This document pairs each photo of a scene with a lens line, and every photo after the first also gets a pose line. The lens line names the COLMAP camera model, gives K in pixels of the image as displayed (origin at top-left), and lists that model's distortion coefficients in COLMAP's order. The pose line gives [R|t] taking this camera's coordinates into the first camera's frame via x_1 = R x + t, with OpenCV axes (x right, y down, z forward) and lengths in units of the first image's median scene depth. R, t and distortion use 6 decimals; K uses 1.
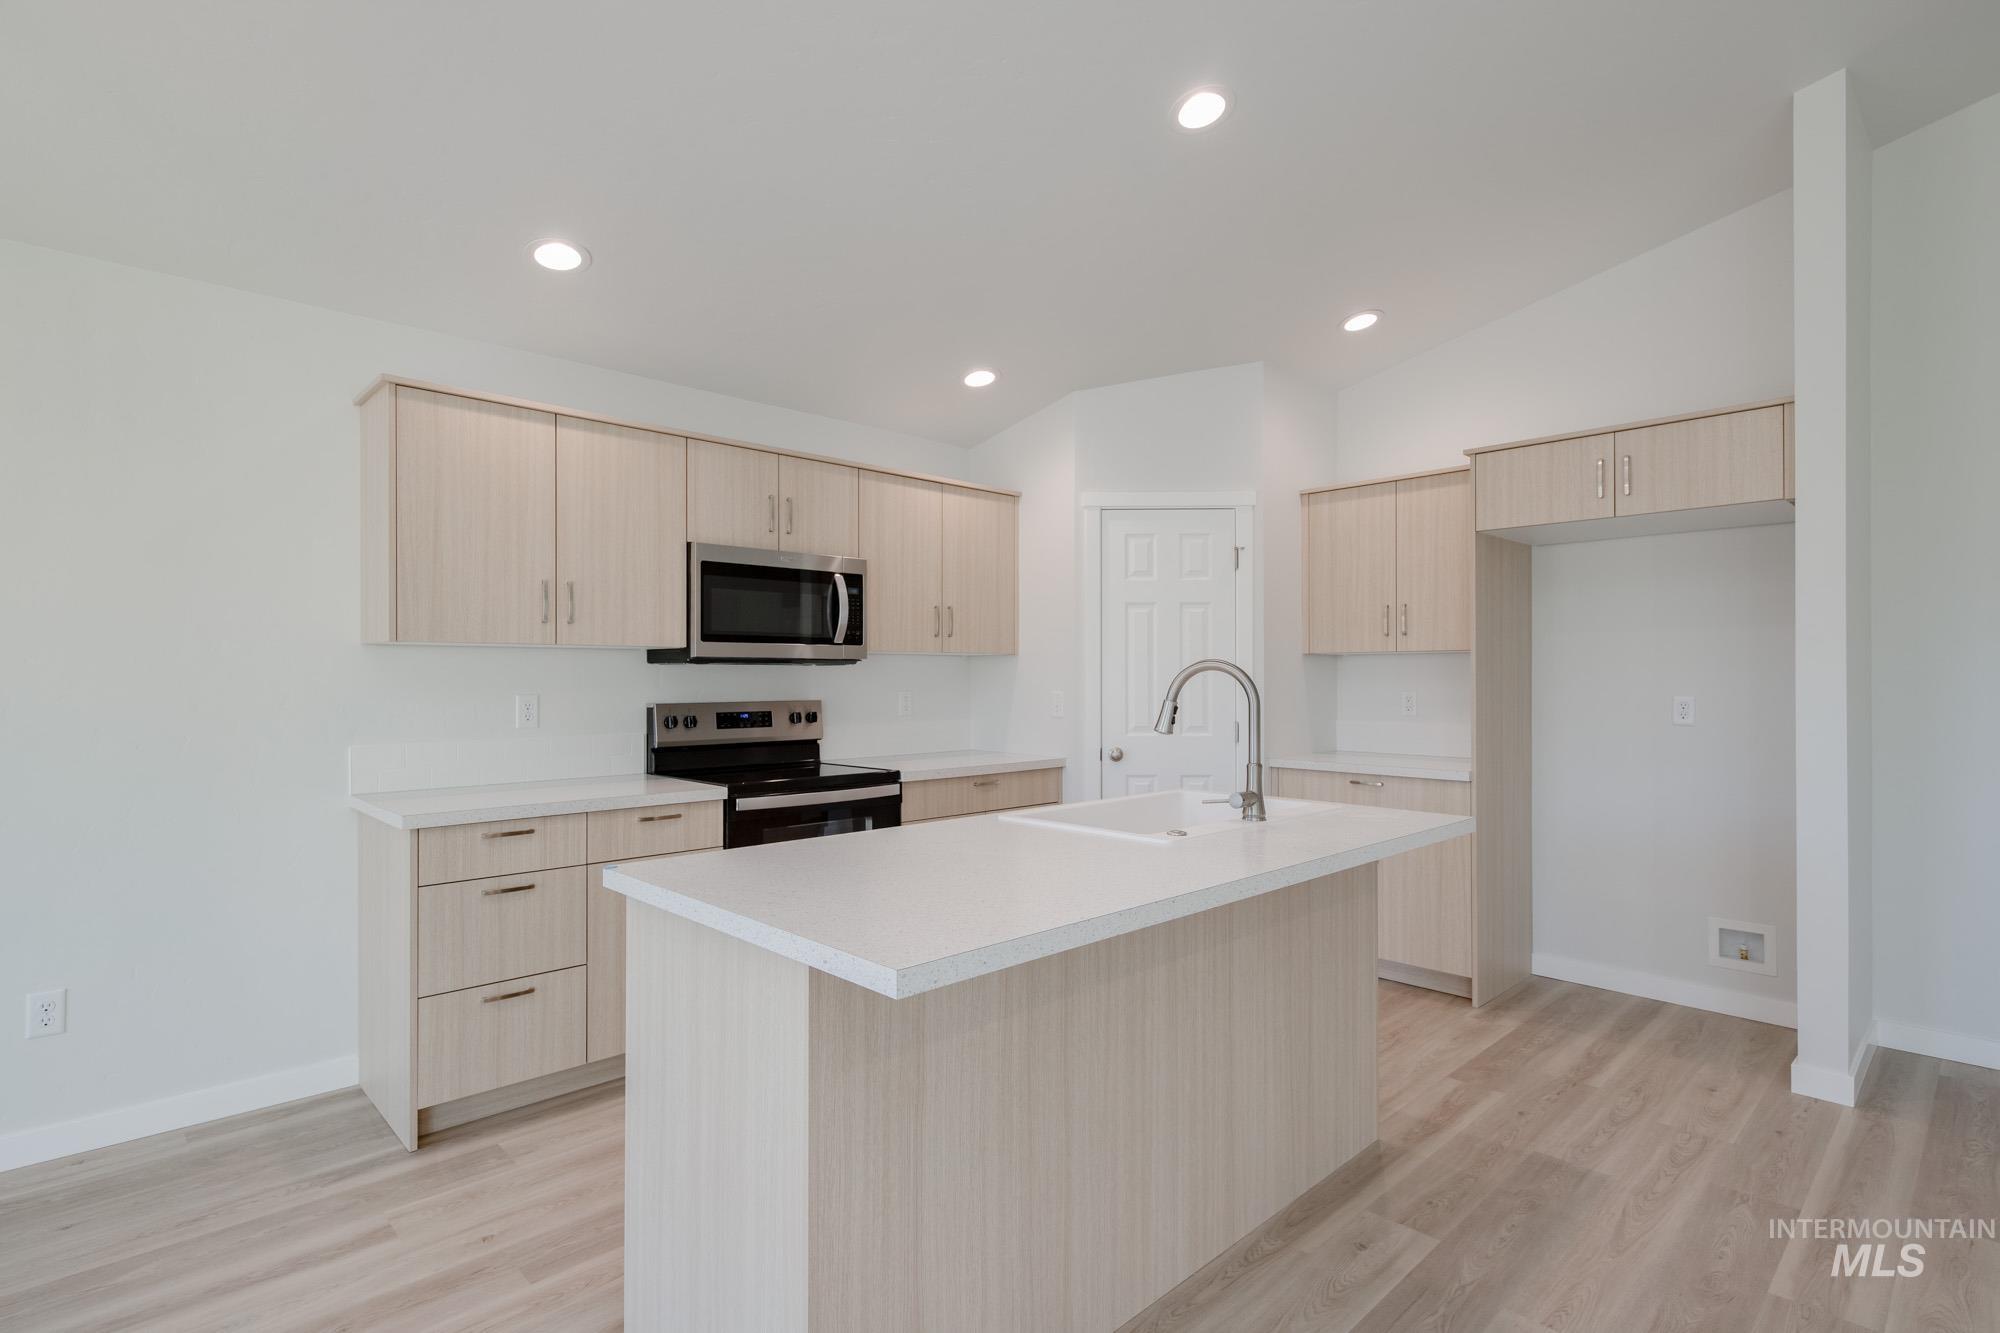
lens RADIAL K [[984.7, 0, 992.1], [0, 984.7, 673.8], [0, 0, 1]] dist [0.005761, -0.000221]
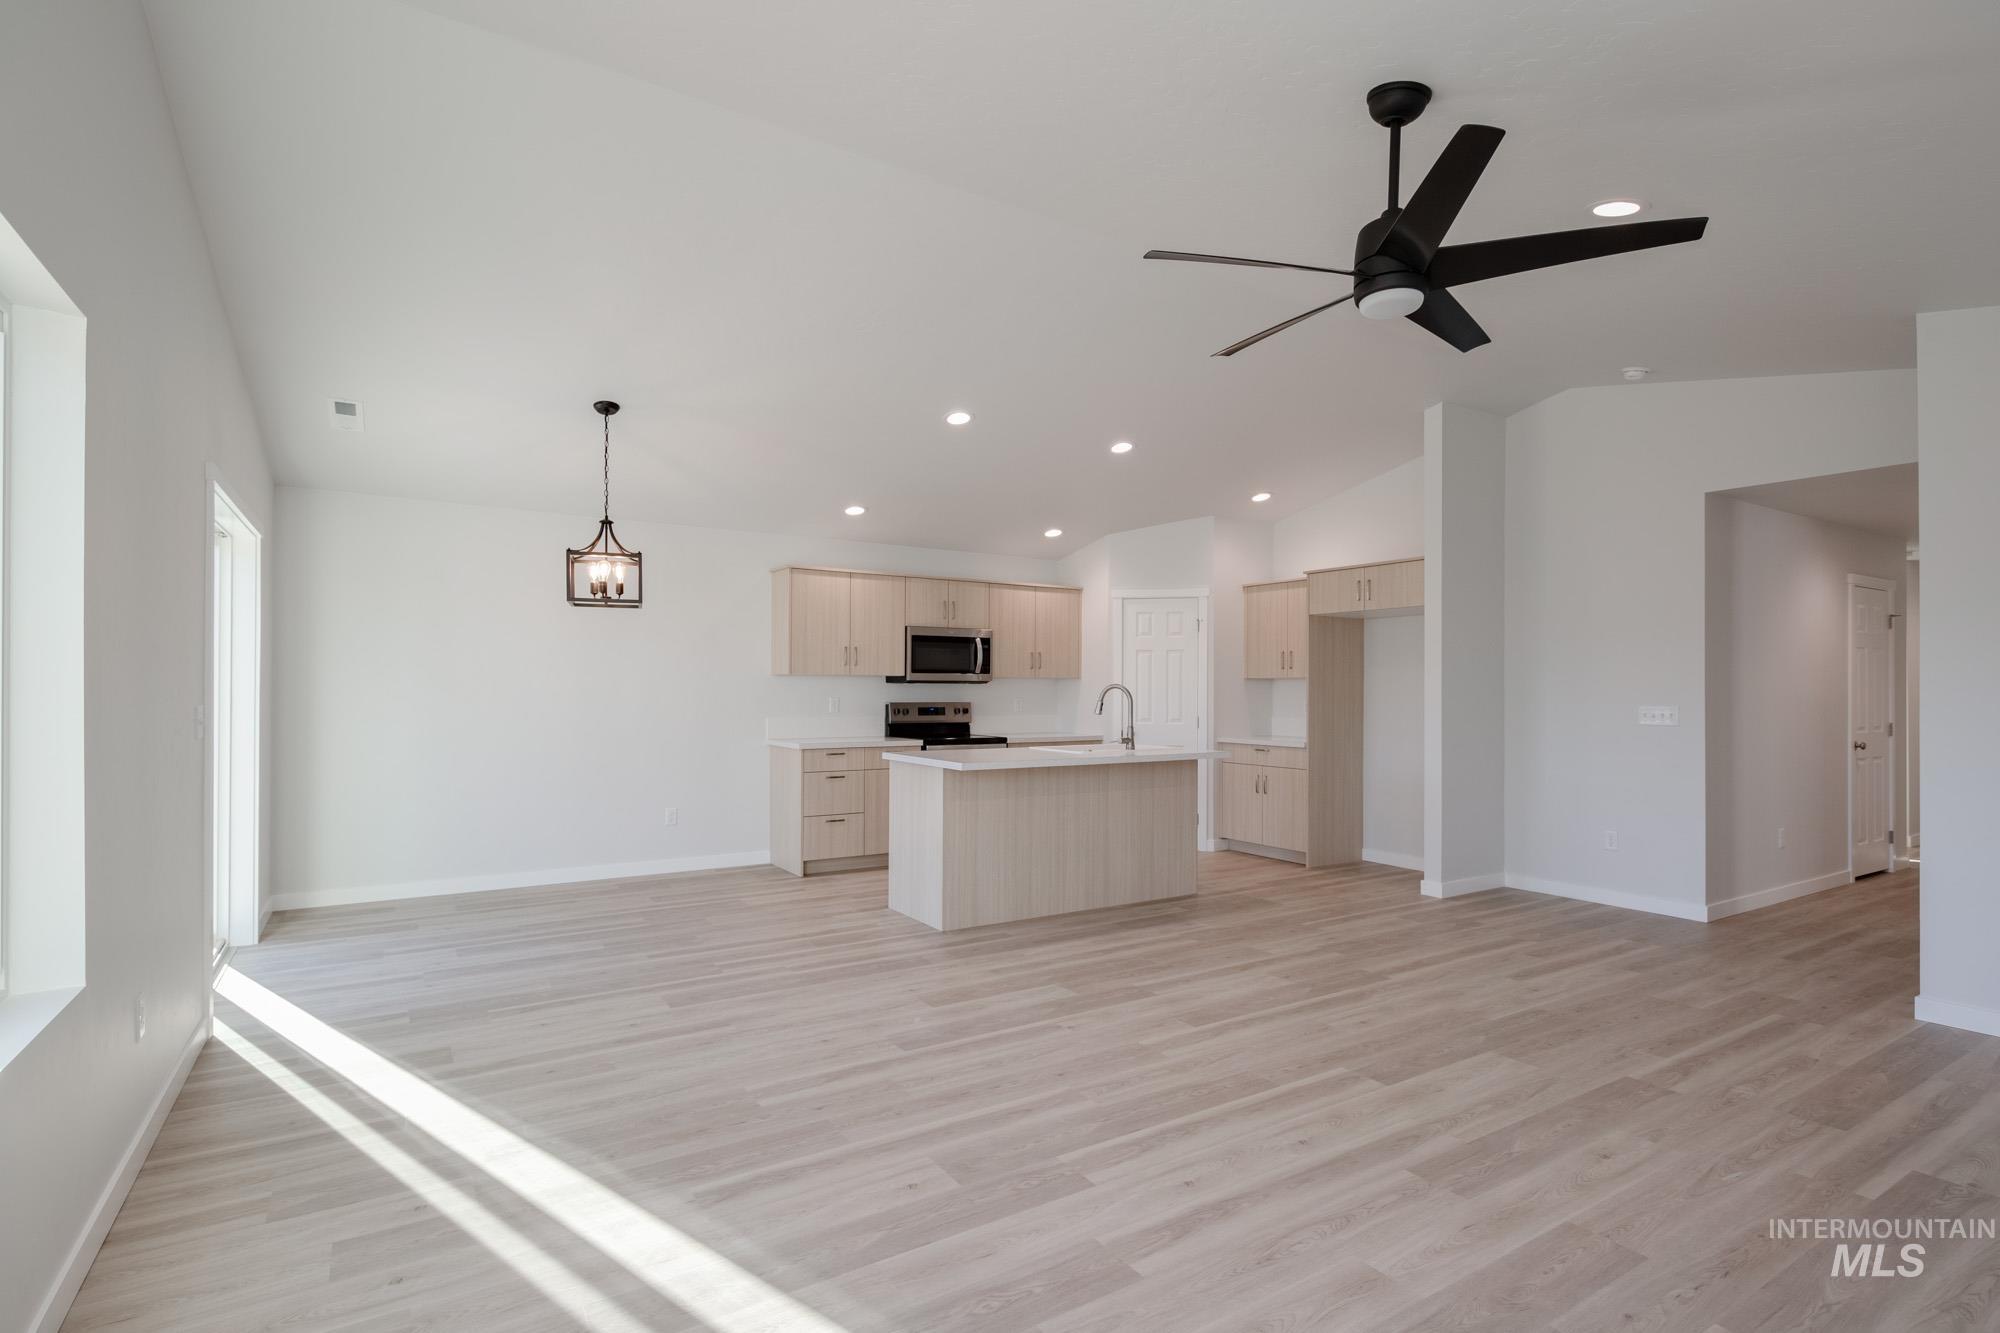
lens RADIAL K [[963.1, 0, 995.1], [0, 963.1, 687.7], [0, 0, 1]] dist [0.003319, 0.000052]
pose [[0.982326, 0.006220, -0.187076, 0.253877], [-0.005977, 0.999980, 0.001862, -0.005565], [0.187084, -0.000711, 0.982344, -0.944675]]
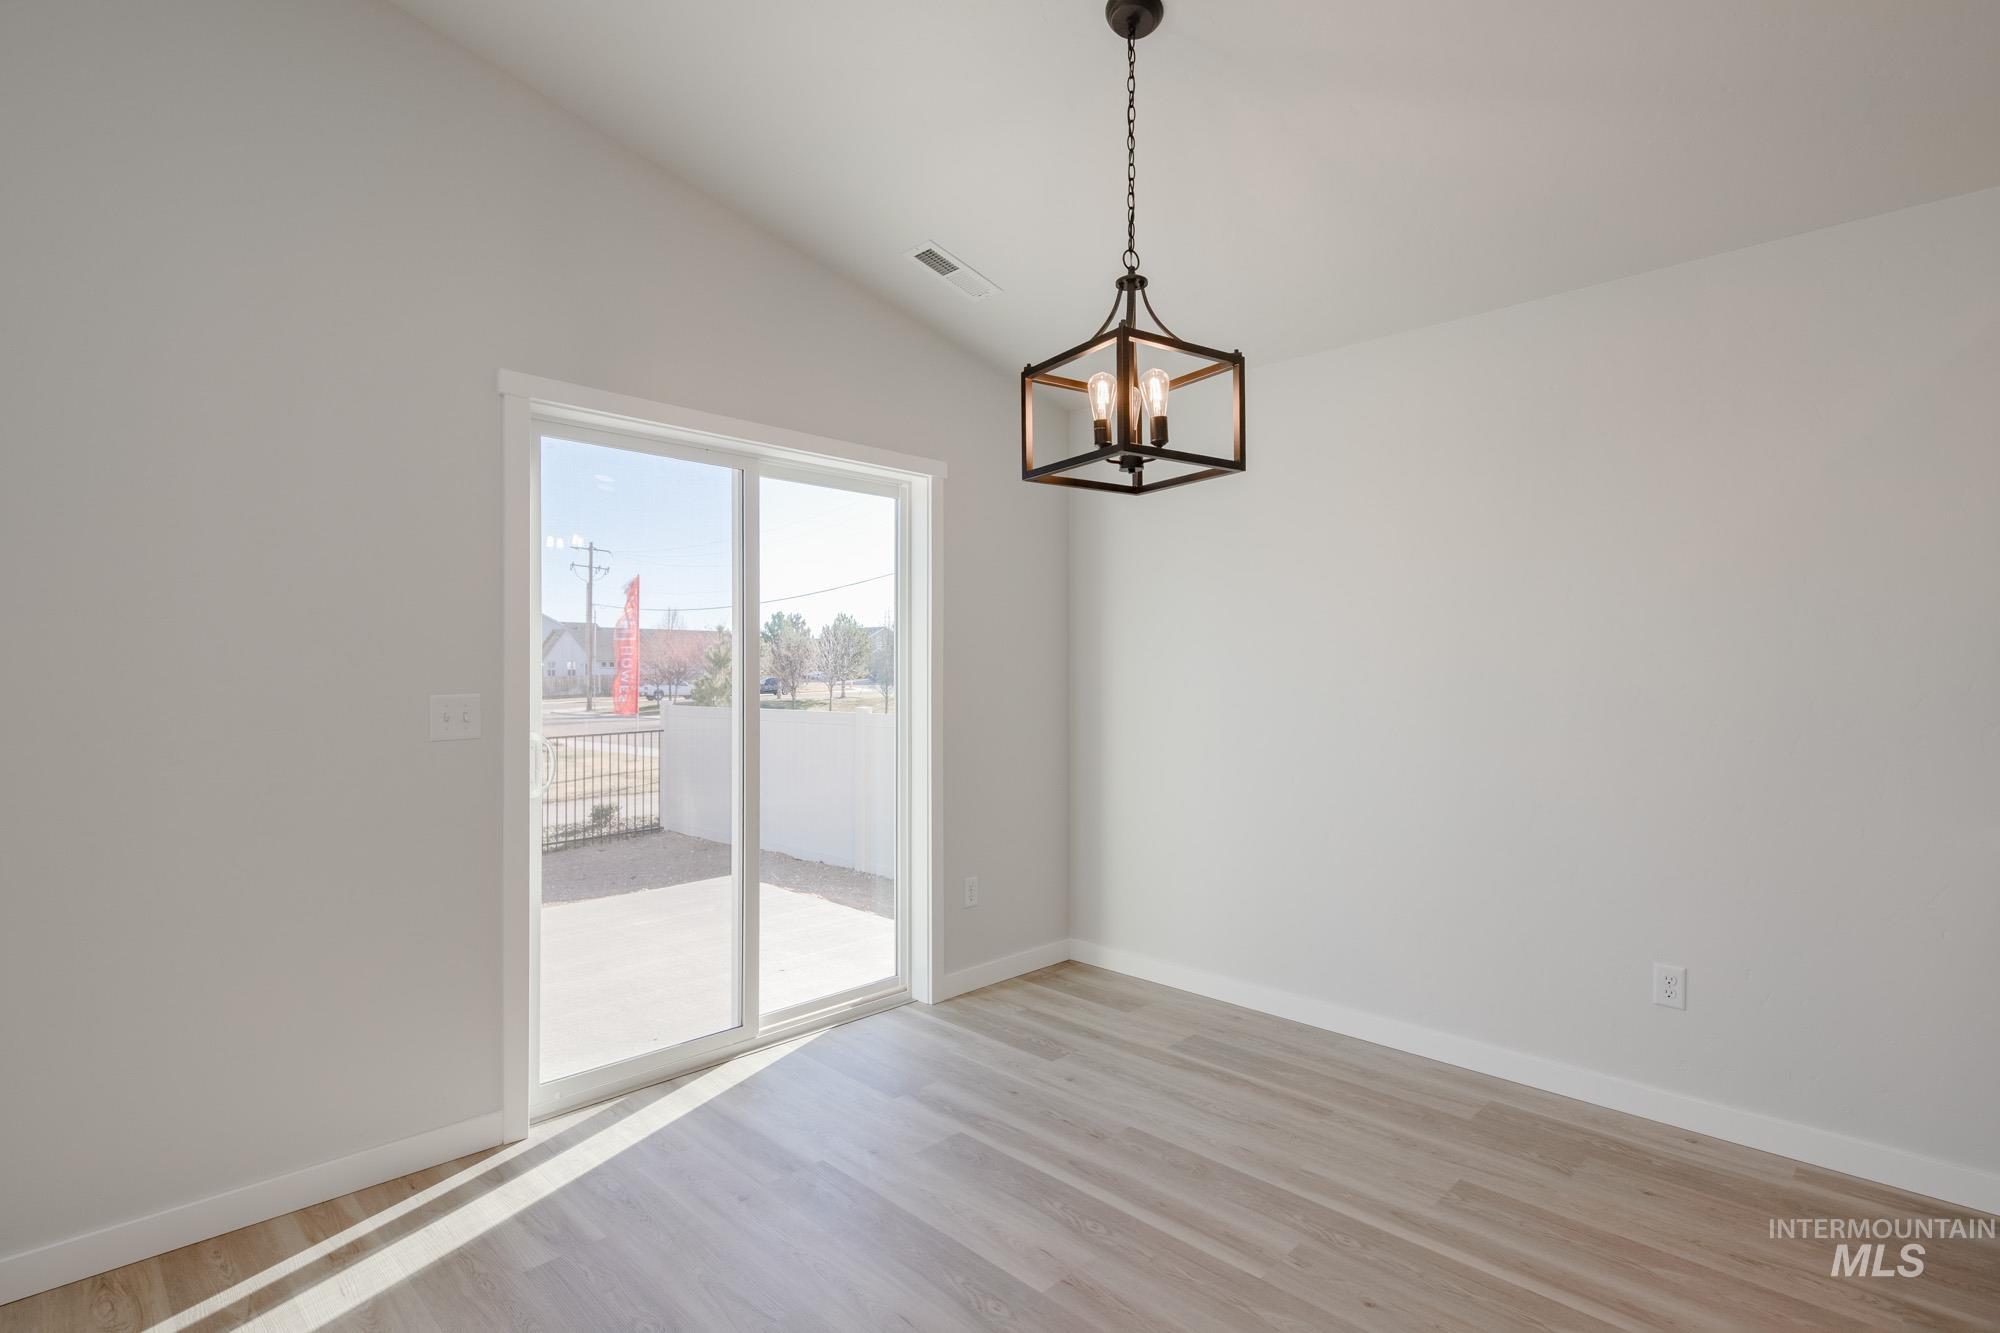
lens RADIAL K [[976.6, 0, 996.0], [0, 976.6, 663.7], [0, 0, 1]] dist [0.000756, -0.000623]
pose [[0.025436, -0.004875, -0.999665, 0.051153], [0.001312, 0.999987, -0.004843, 0.000993], [0.999676, -0.001188, 0.025442, 0.168319]]
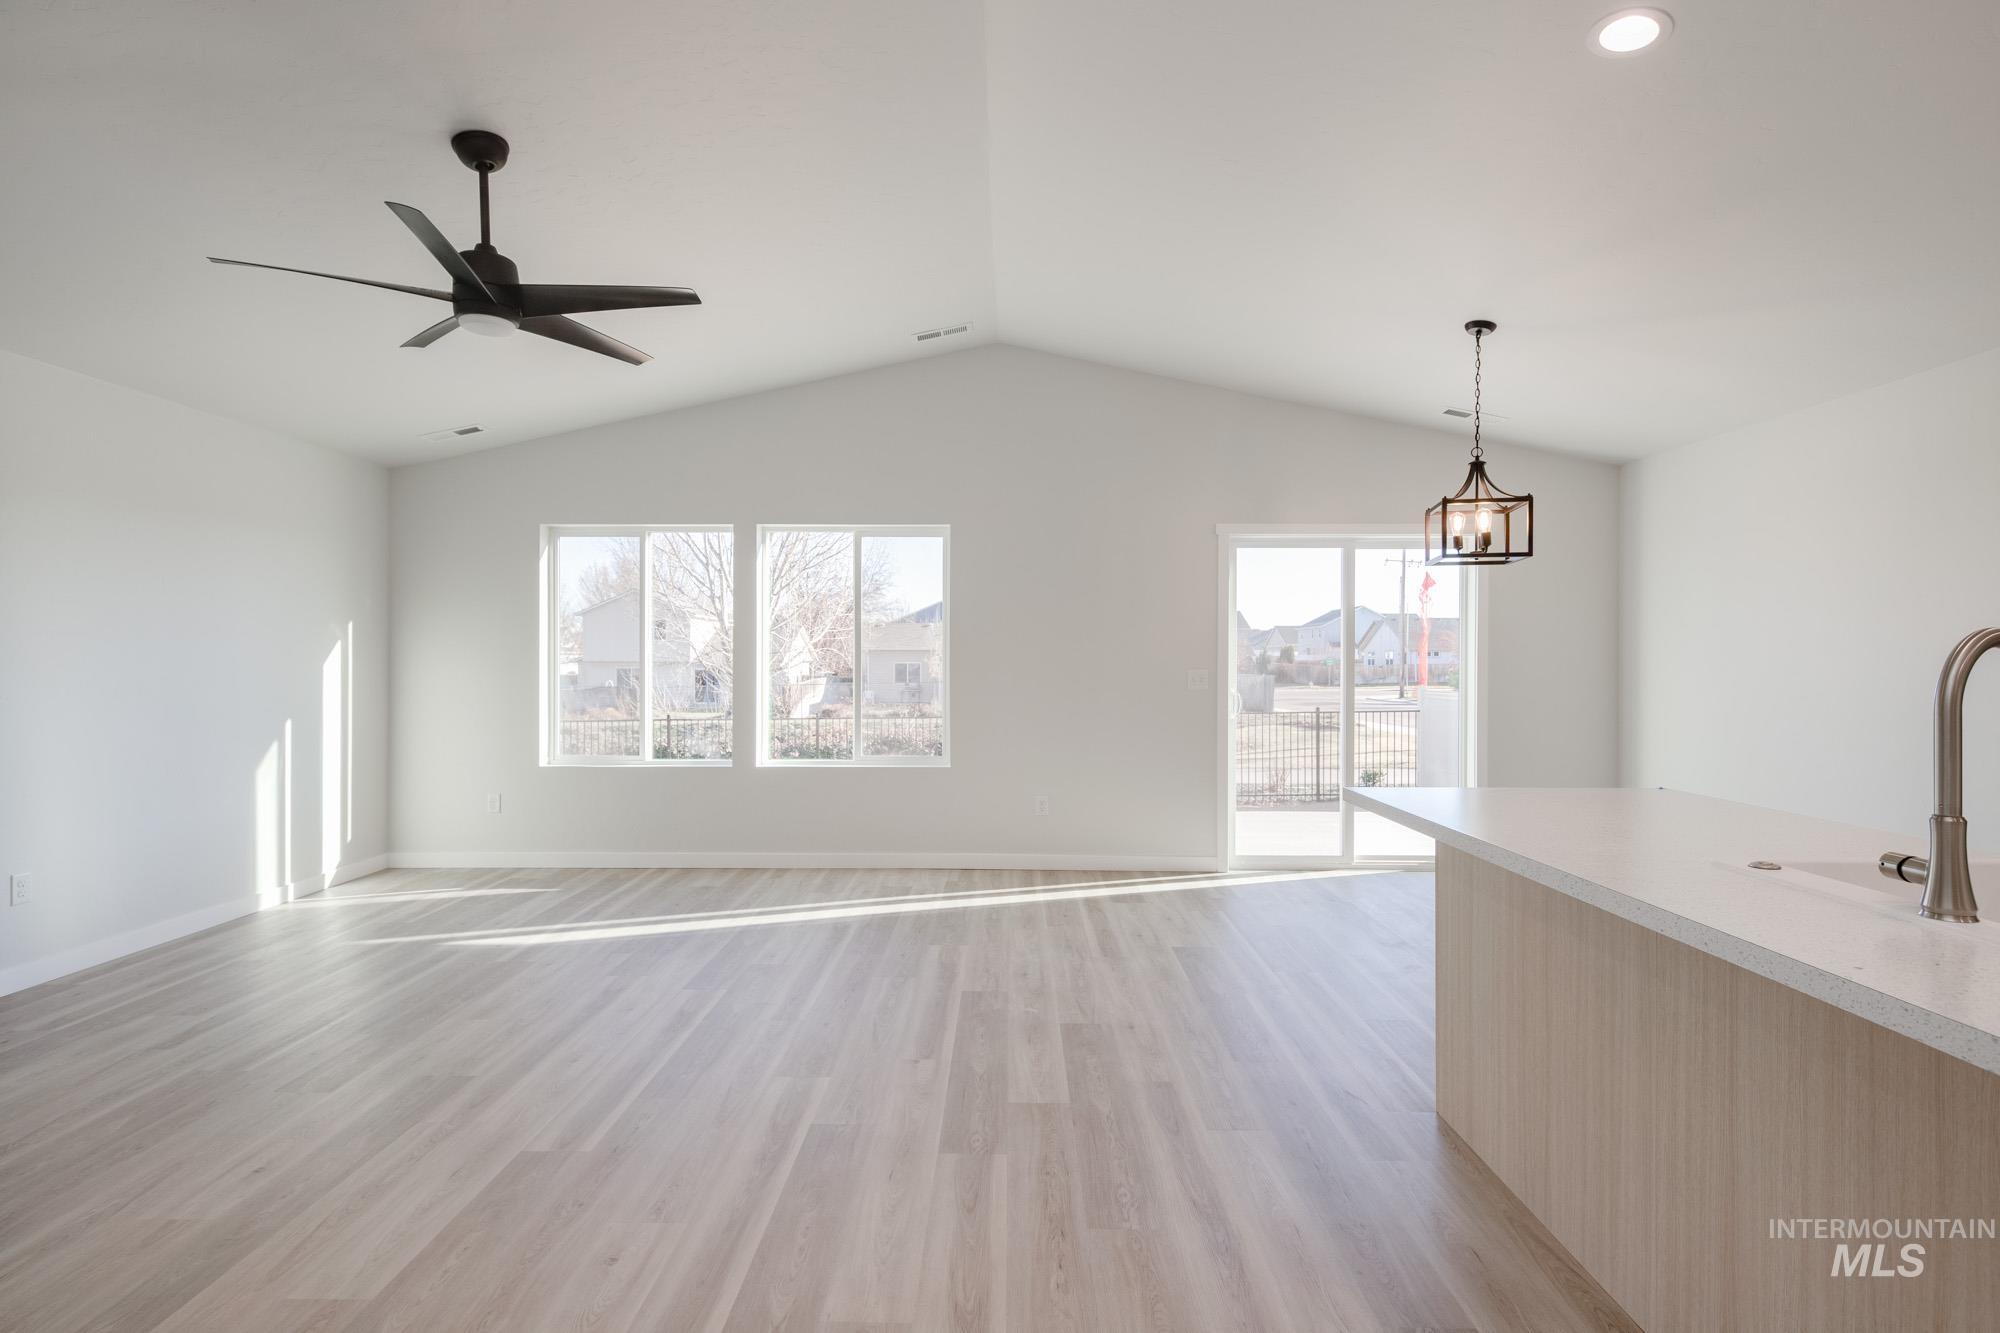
lens RADIAL K [[976.6, 0, 996.0], [0, 976.6, 663.7], [0, 0, 1]] dist [0.000756, -0.000623]
pose [[-0.701963, 0.003949, -0.712203, 0.688699], [0.000238, 0.999986, 0.005310, 0.000367], [0.712214, 0.003558, -0.701954, 0.666430]]
